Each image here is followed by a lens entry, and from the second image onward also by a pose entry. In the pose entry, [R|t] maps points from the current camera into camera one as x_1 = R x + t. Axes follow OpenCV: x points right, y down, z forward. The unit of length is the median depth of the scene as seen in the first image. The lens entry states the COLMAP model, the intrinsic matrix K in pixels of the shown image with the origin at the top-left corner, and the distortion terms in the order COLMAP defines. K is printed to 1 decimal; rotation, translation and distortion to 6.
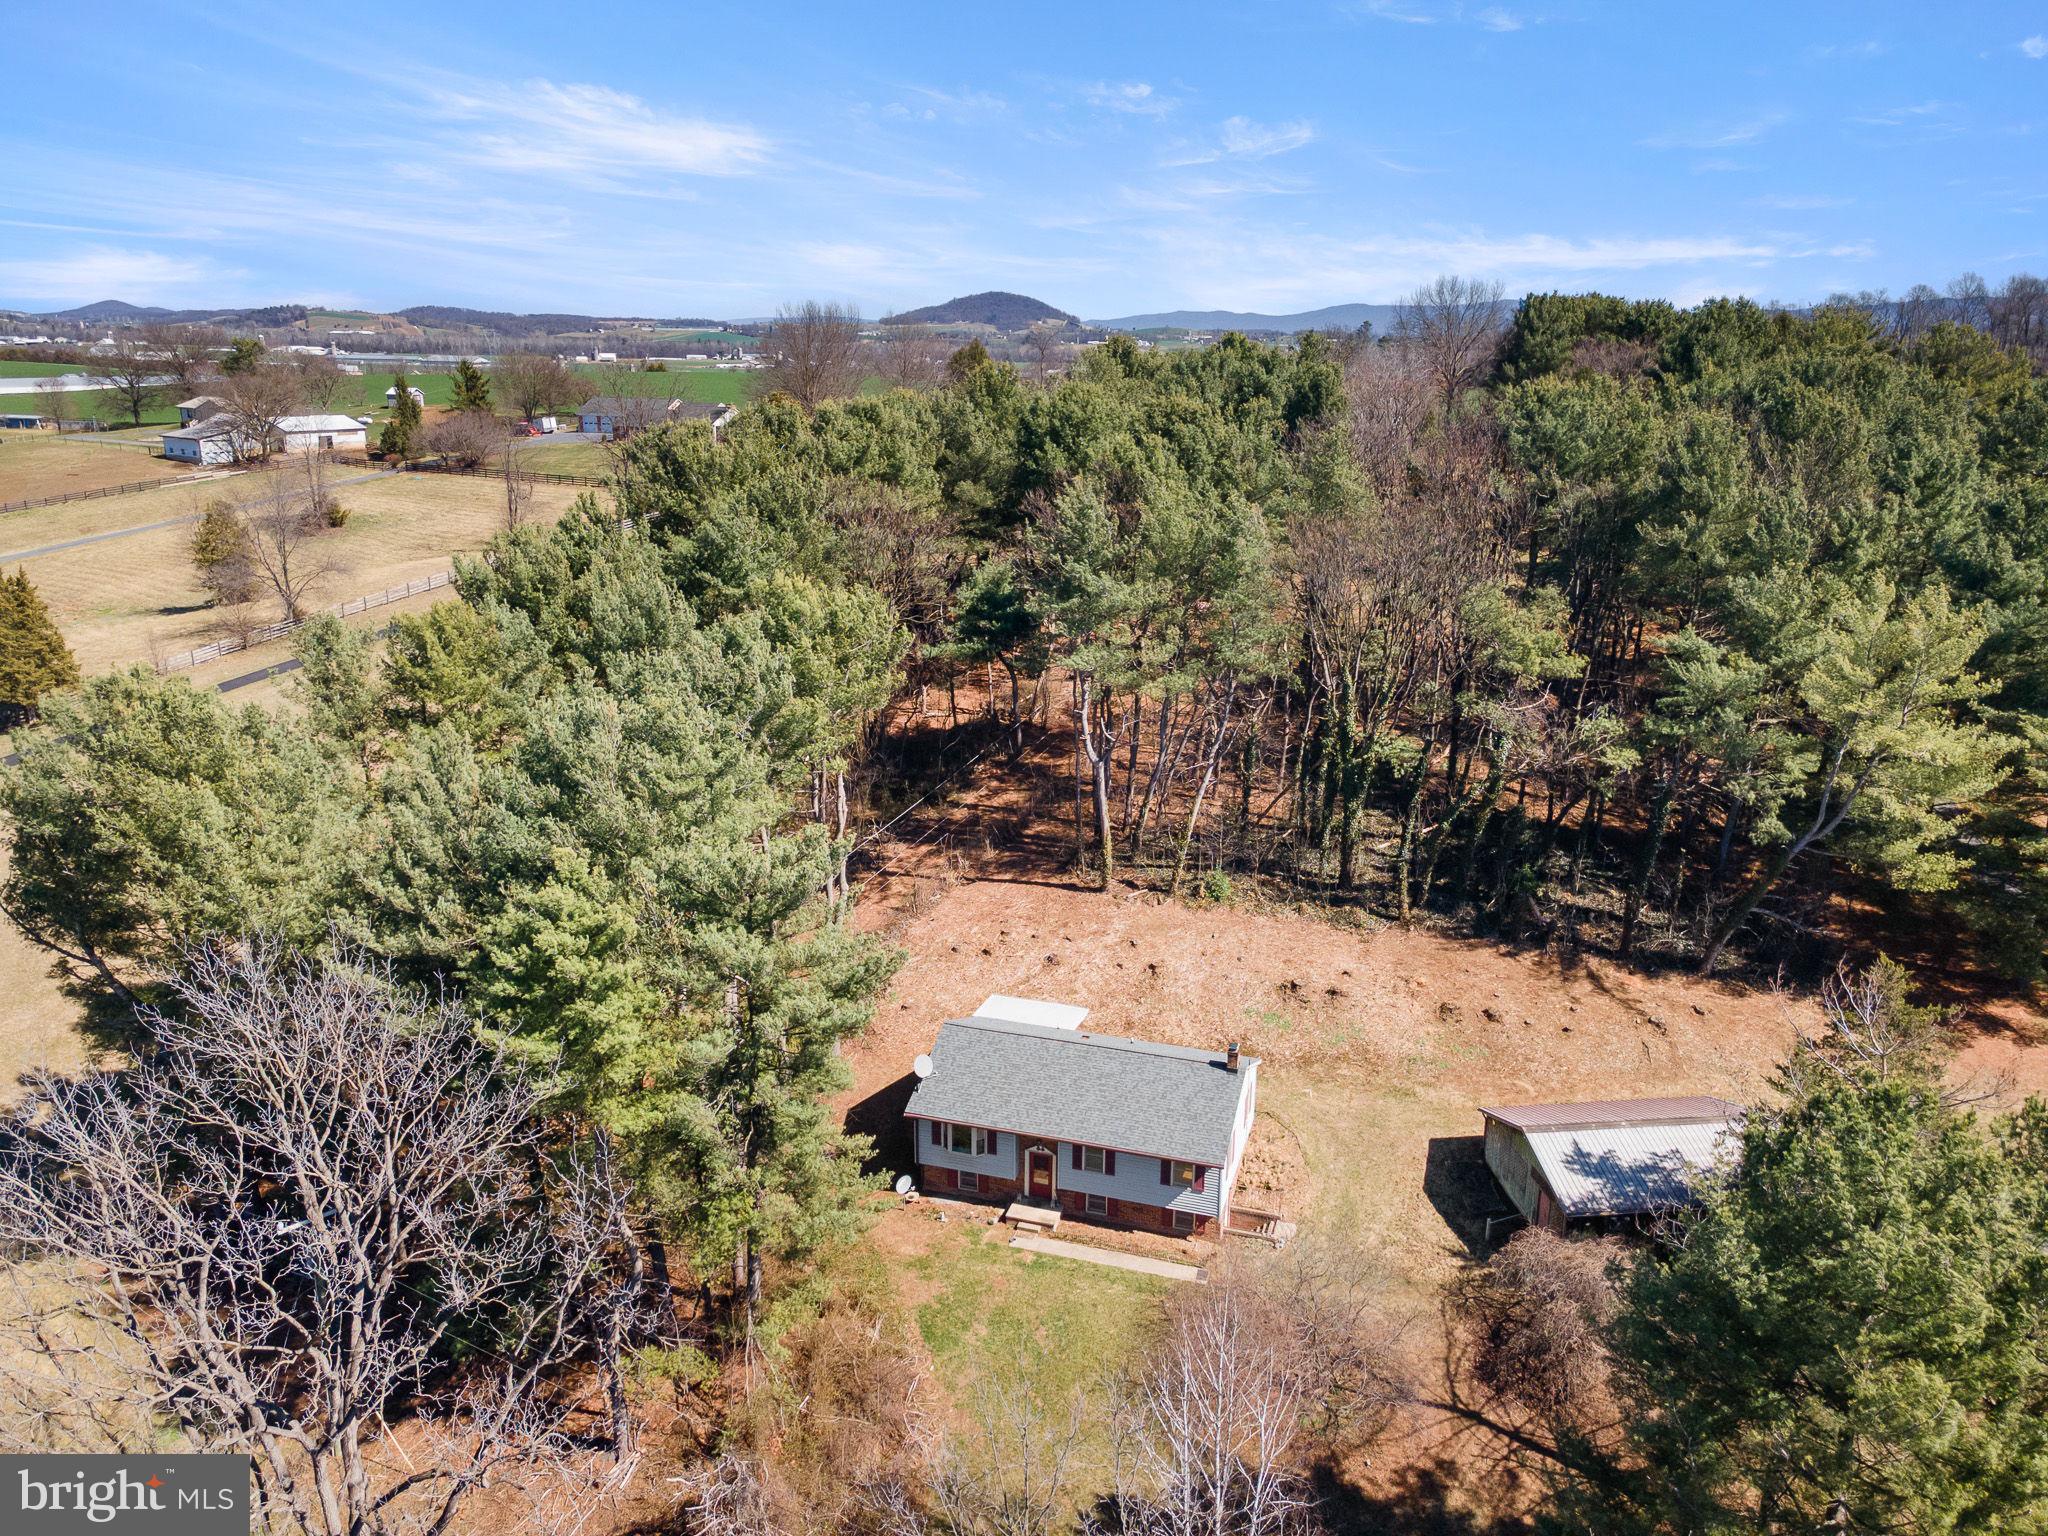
lens RADIAL K [[1544.3, 0, 1035.7], [0, 1544.3, 747.7], [0, 0, 1]] dist [0.028697, 0.004263]
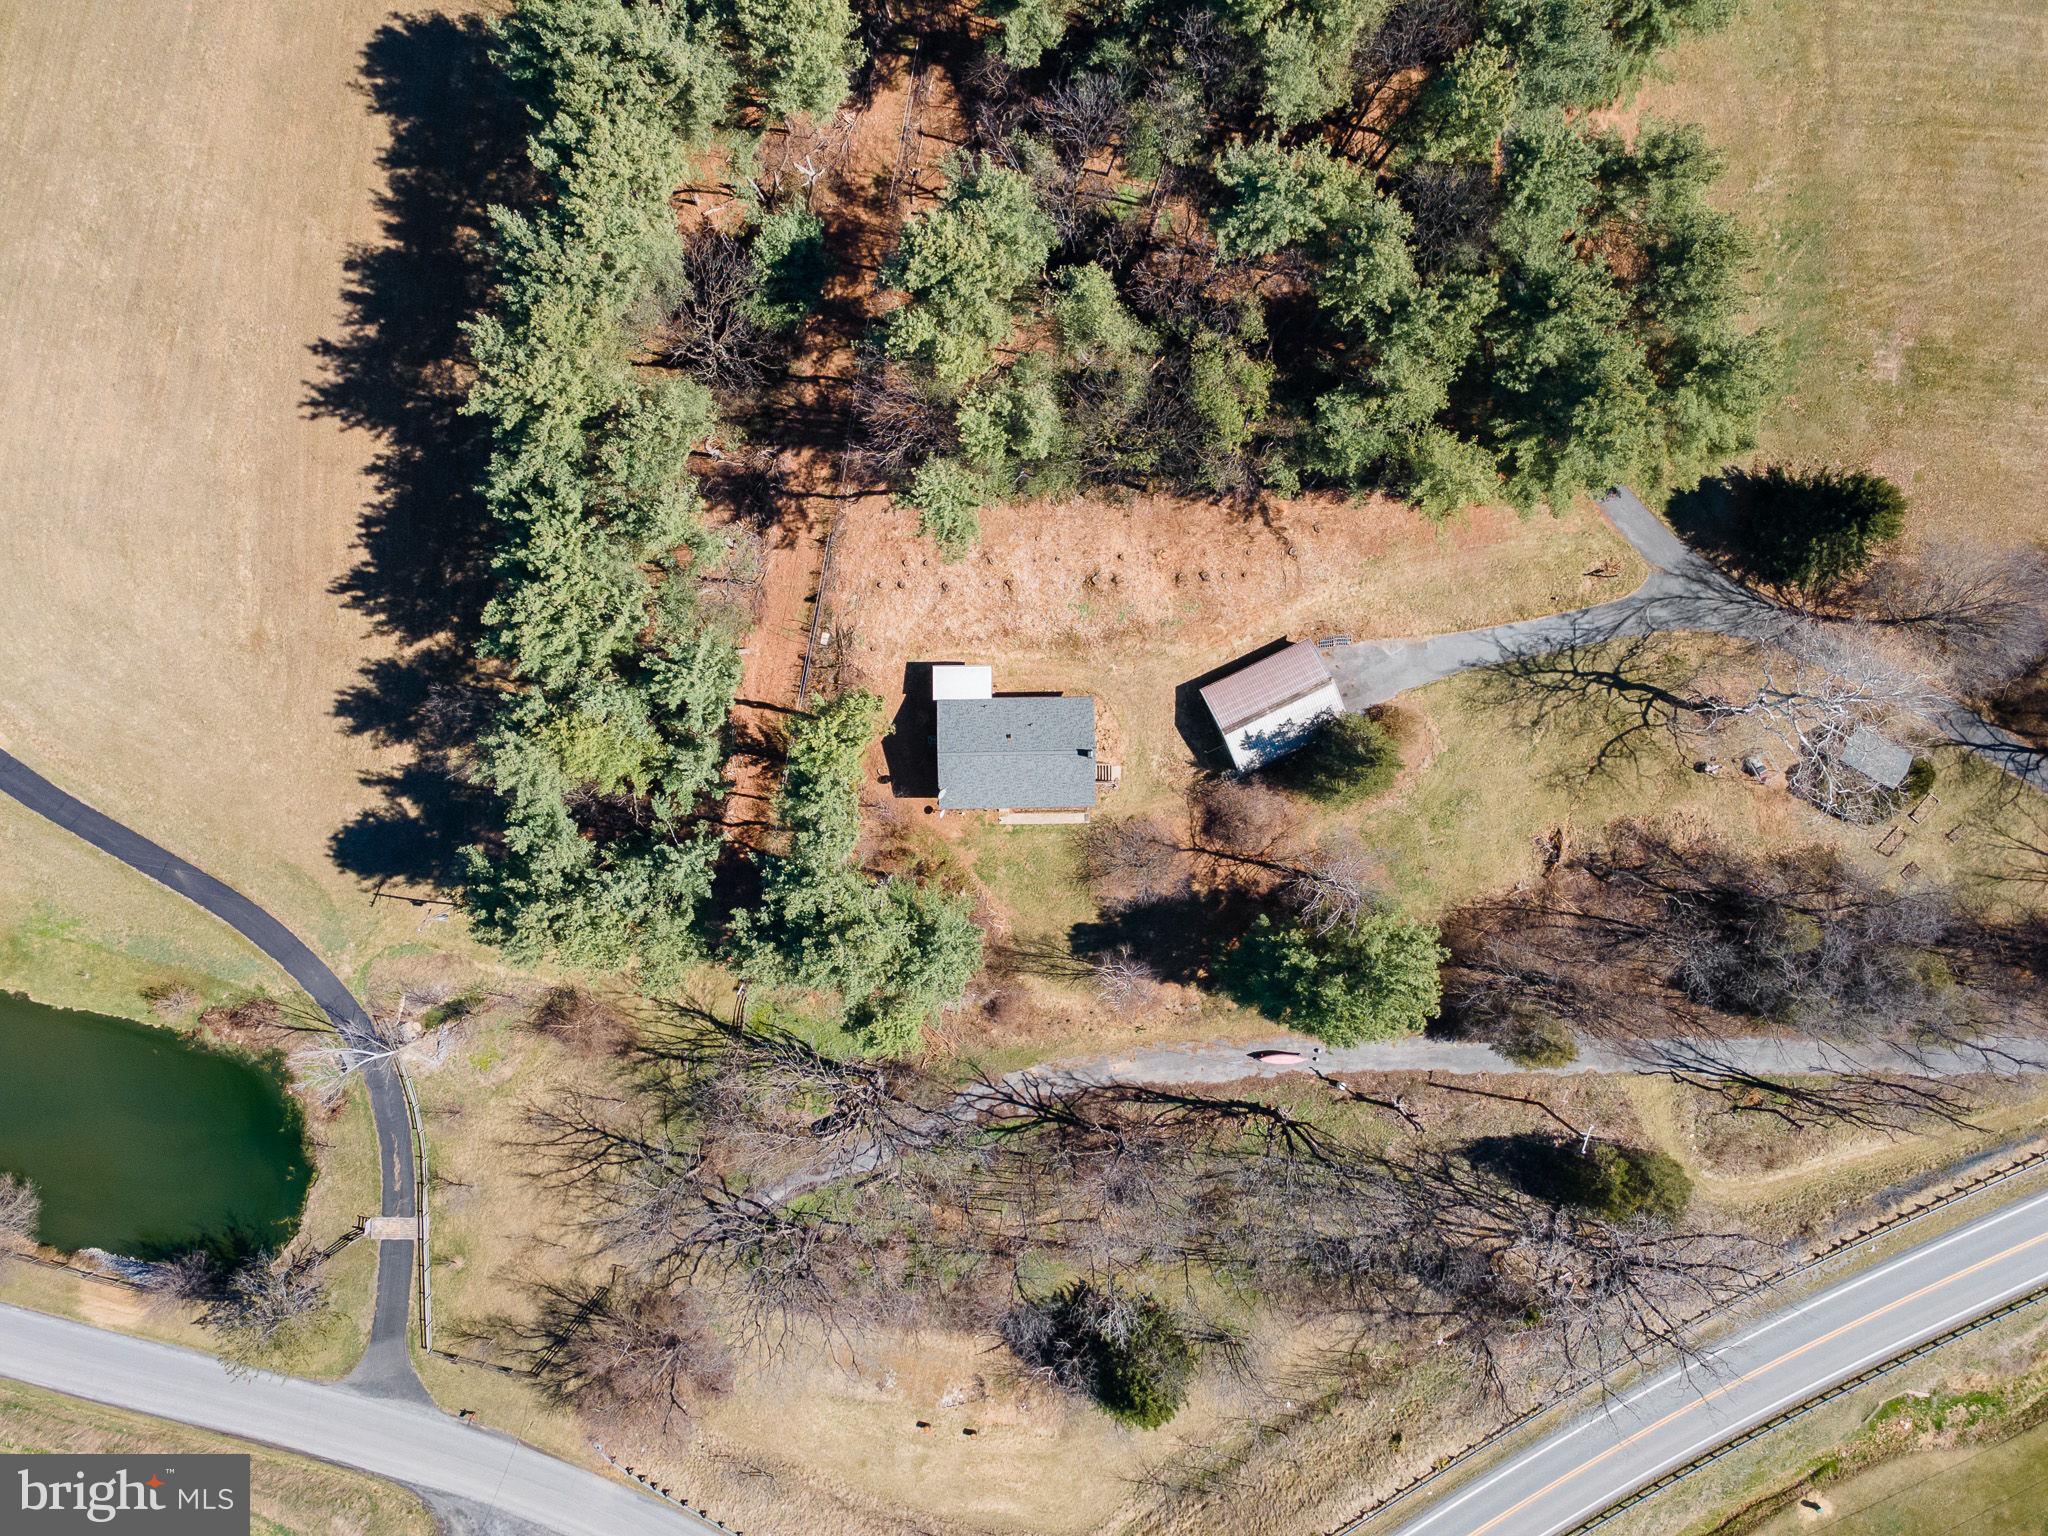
lens RADIAL K [[1515.4, 0, 1014.4], [0, 1515.4, 763.3], [0, 0, 1]] dist [0.014738, 0.061776]
pose [[0.952935, -0.302951, -0.011610, 0.052209], [0.084203, 0.227683, 0.970088, -1.744506], [-0.291245, -0.925409, 0.242477, 0.529120]]
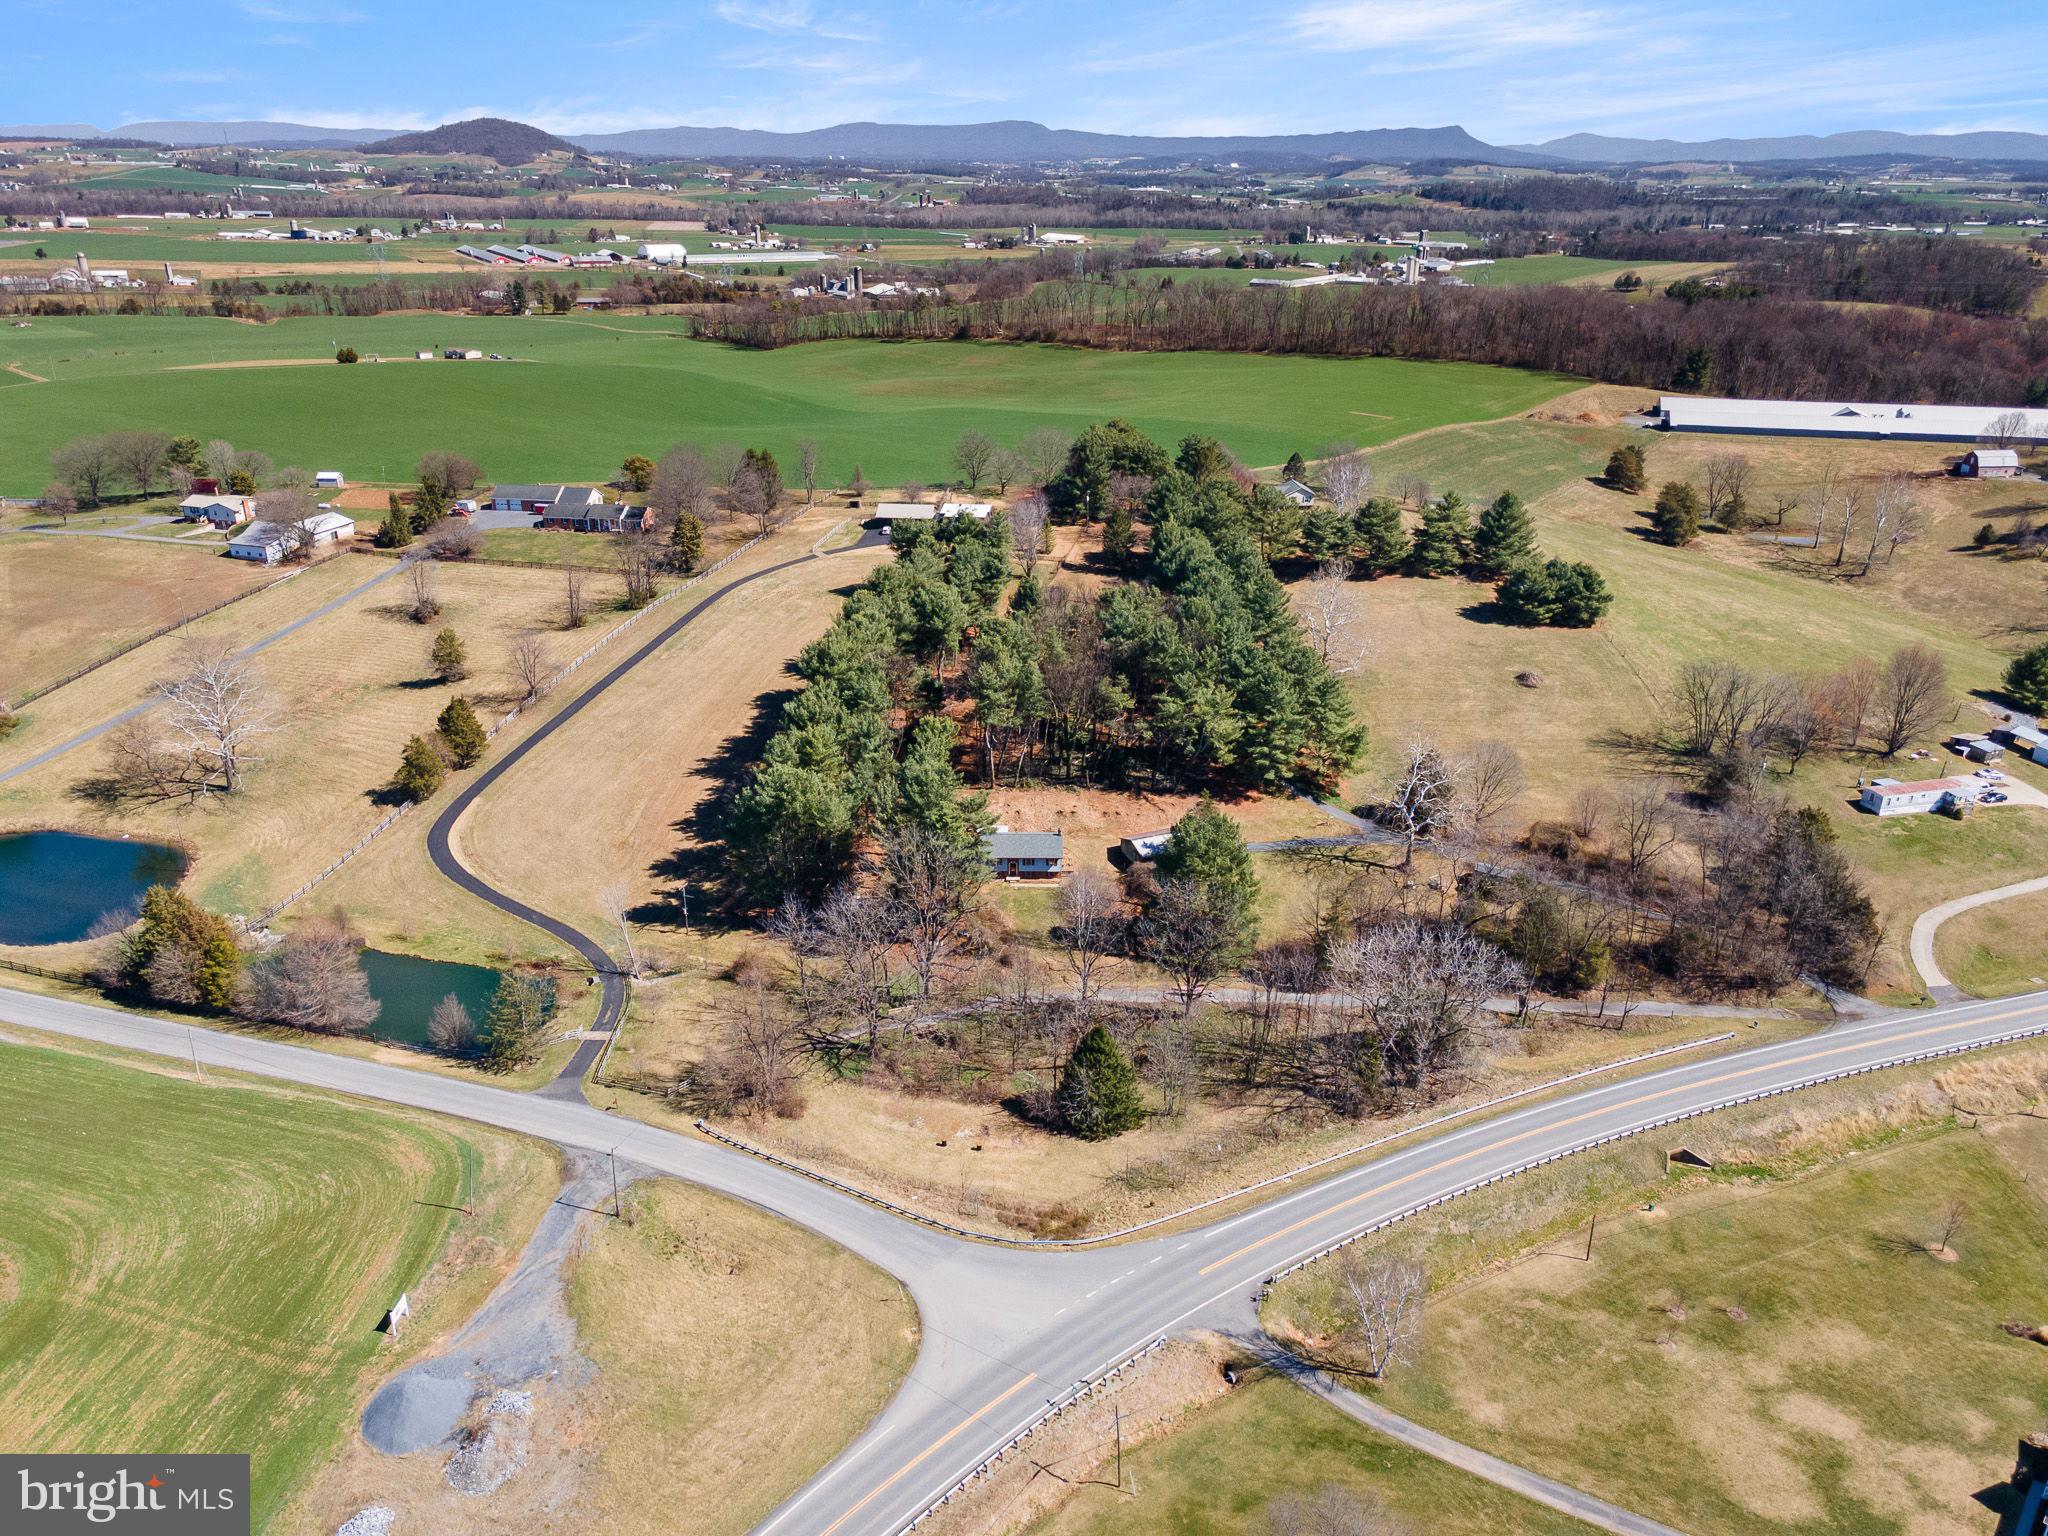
lens RADIAL K [[1515.4, 0, 1014.4], [0, 1515.4, 763.3], [0, 0, 1]] dist [0.014738, 0.061776]
pose [[0.959530, -0.114556, 0.257254, -0.929783], [0.083434, 0.988151, 0.128828, -0.463582], [-0.268963, -0.102150, 0.957718, -2.564797]]
